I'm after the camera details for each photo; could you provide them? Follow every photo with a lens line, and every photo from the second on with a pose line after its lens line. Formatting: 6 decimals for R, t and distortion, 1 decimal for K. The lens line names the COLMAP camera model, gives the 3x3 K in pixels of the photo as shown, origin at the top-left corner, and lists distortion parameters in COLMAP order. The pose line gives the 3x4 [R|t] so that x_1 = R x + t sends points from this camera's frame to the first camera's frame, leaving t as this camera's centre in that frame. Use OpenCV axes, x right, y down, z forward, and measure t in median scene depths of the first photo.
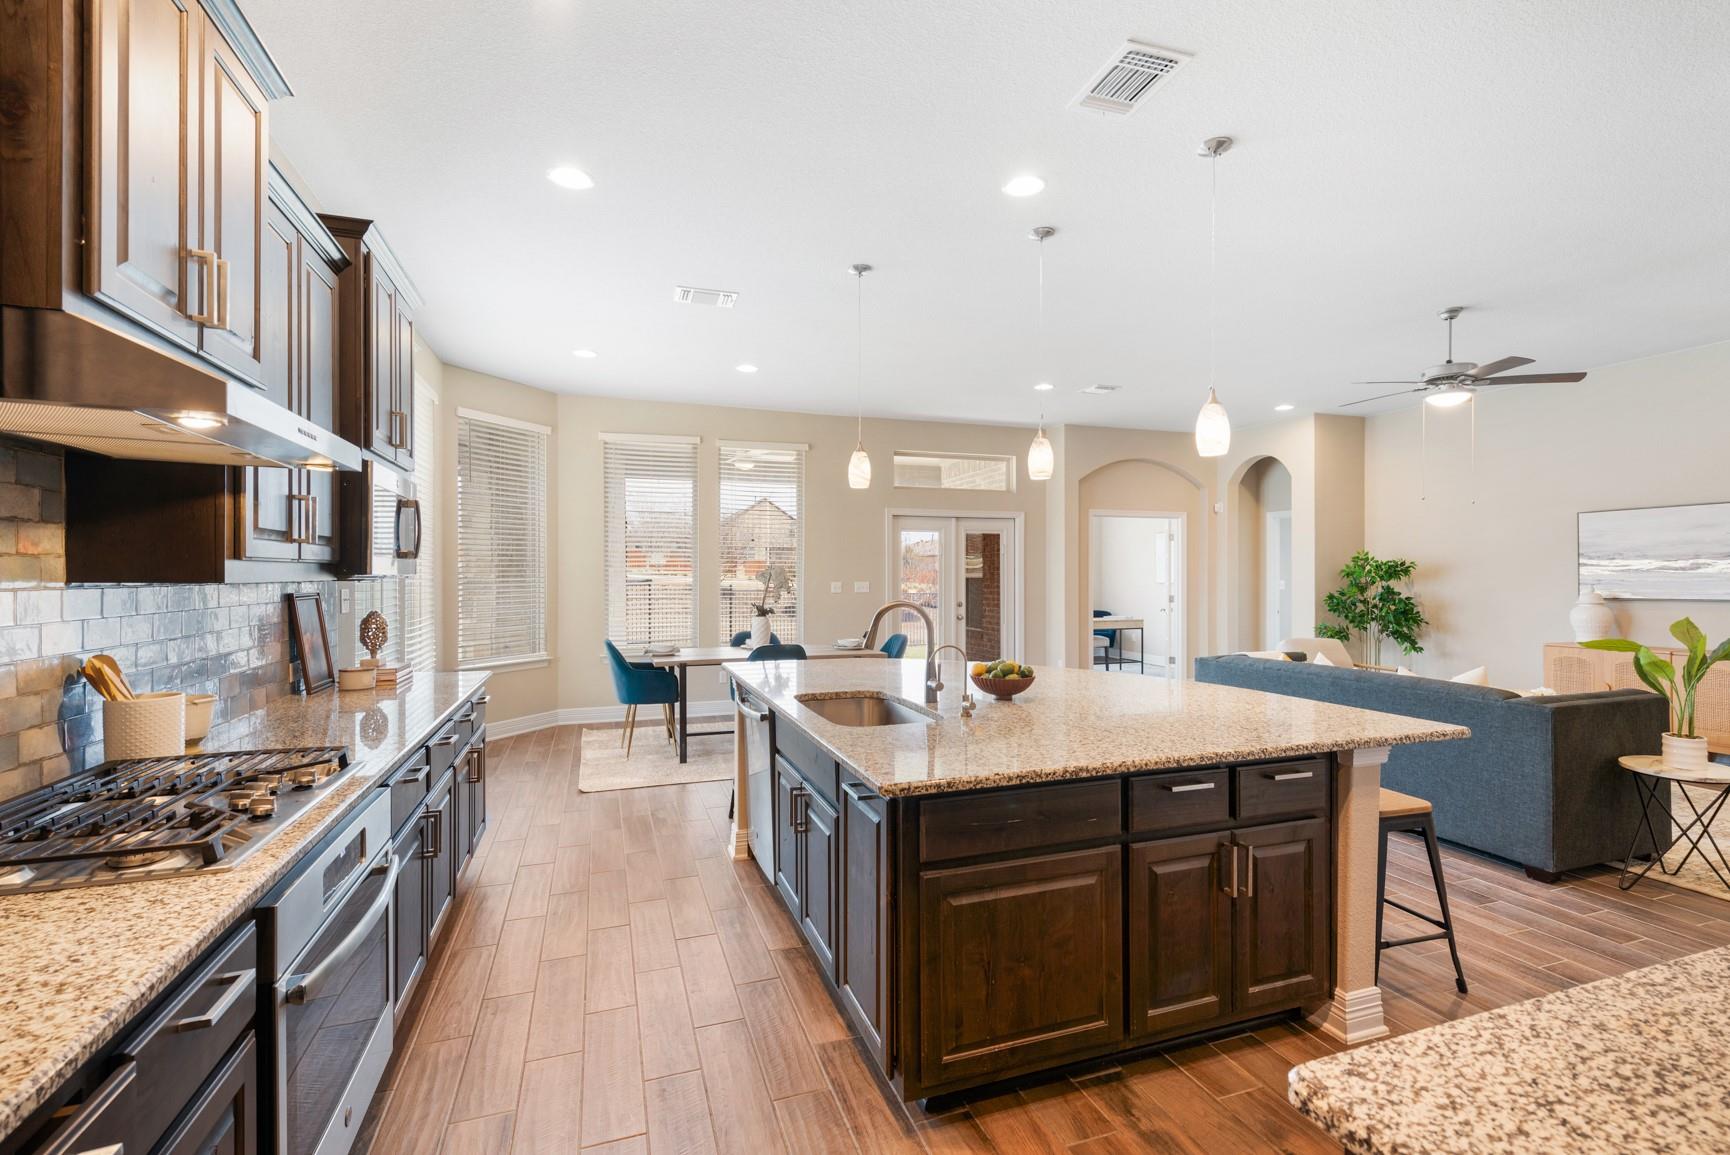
lens RADIAL K [[776.4, 0, 867.2], [0, 776.4, 573.4], [0, 0, 1]] dist [0.010743, -0.001802]
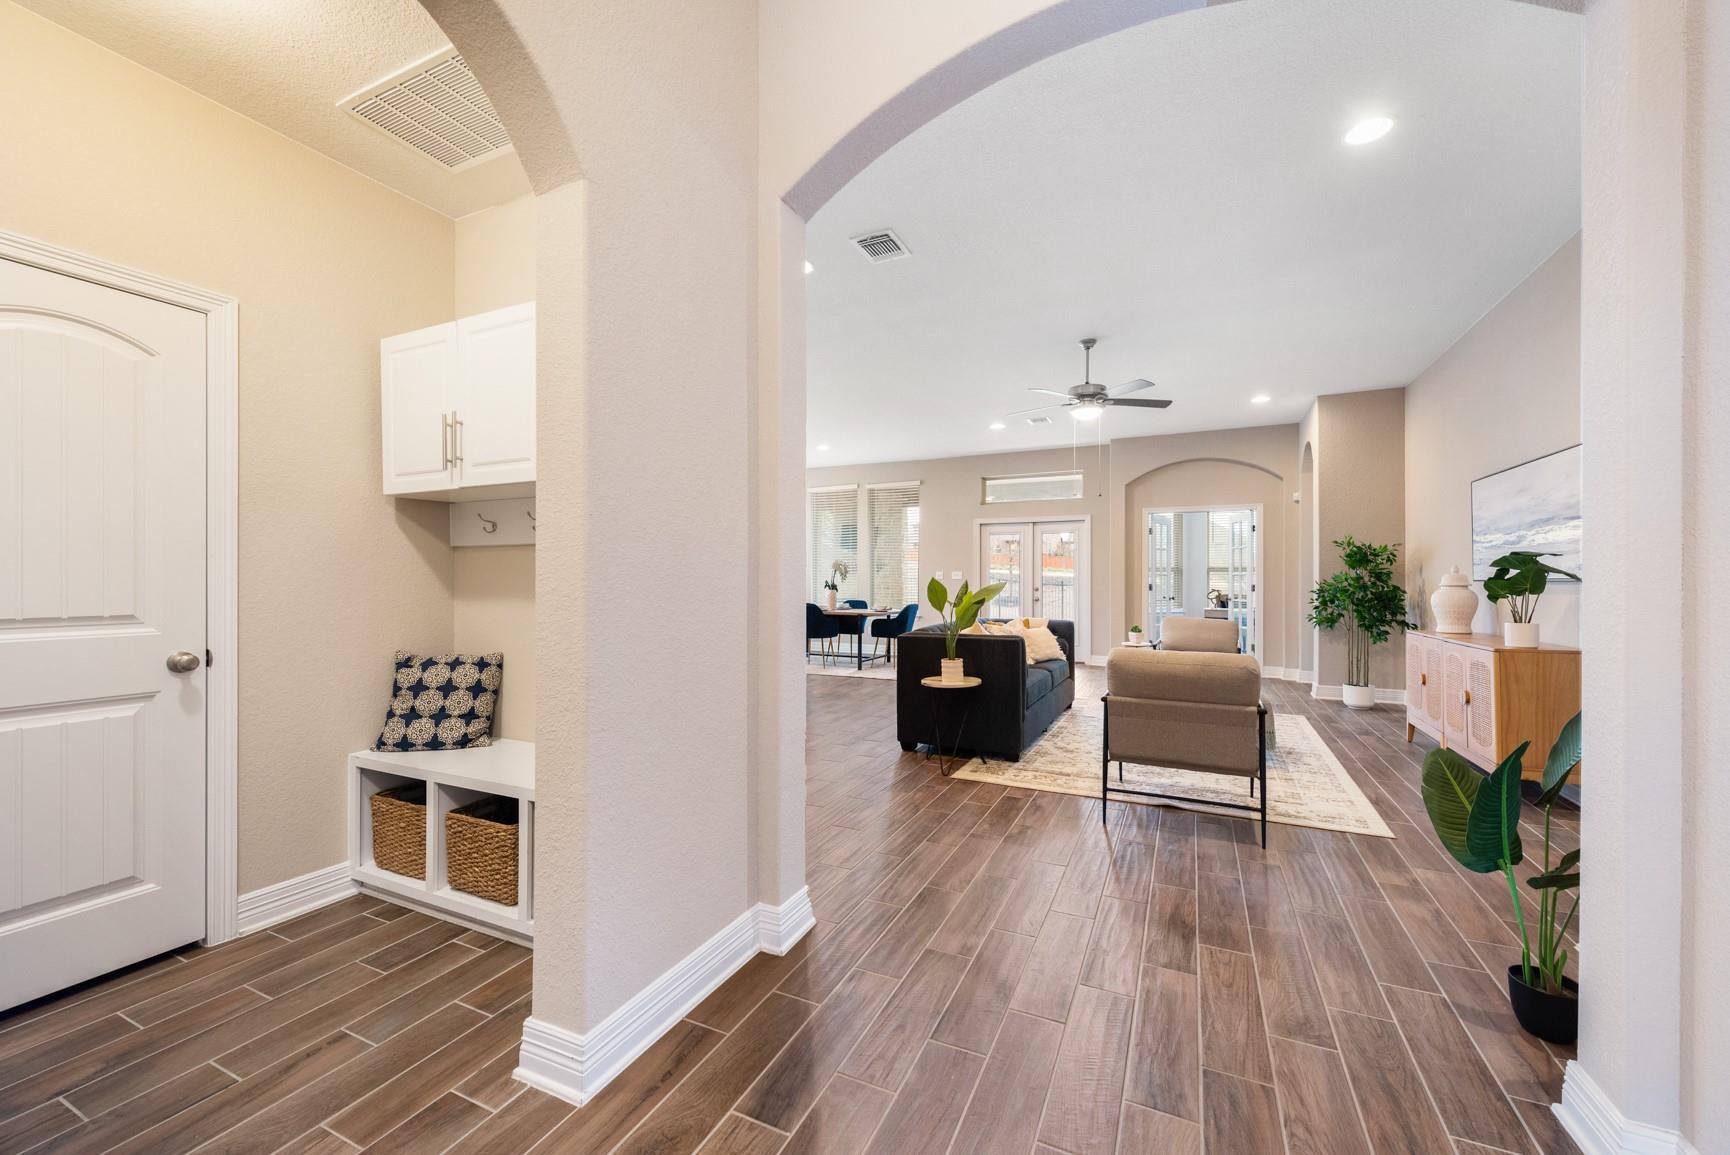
lens RADIAL K [[677.4, 0, 865.6], [0, 677.4, 580.1], [0, 0, 1]] dist [0.007440, -0.001686]
pose [[0.709469, 0.002420, -0.704732, 0.777516], [-0.001637, 0.999997, 0.001786, 0.025251], [0.704734, -0.000114, 0.709471, -0.010366]]
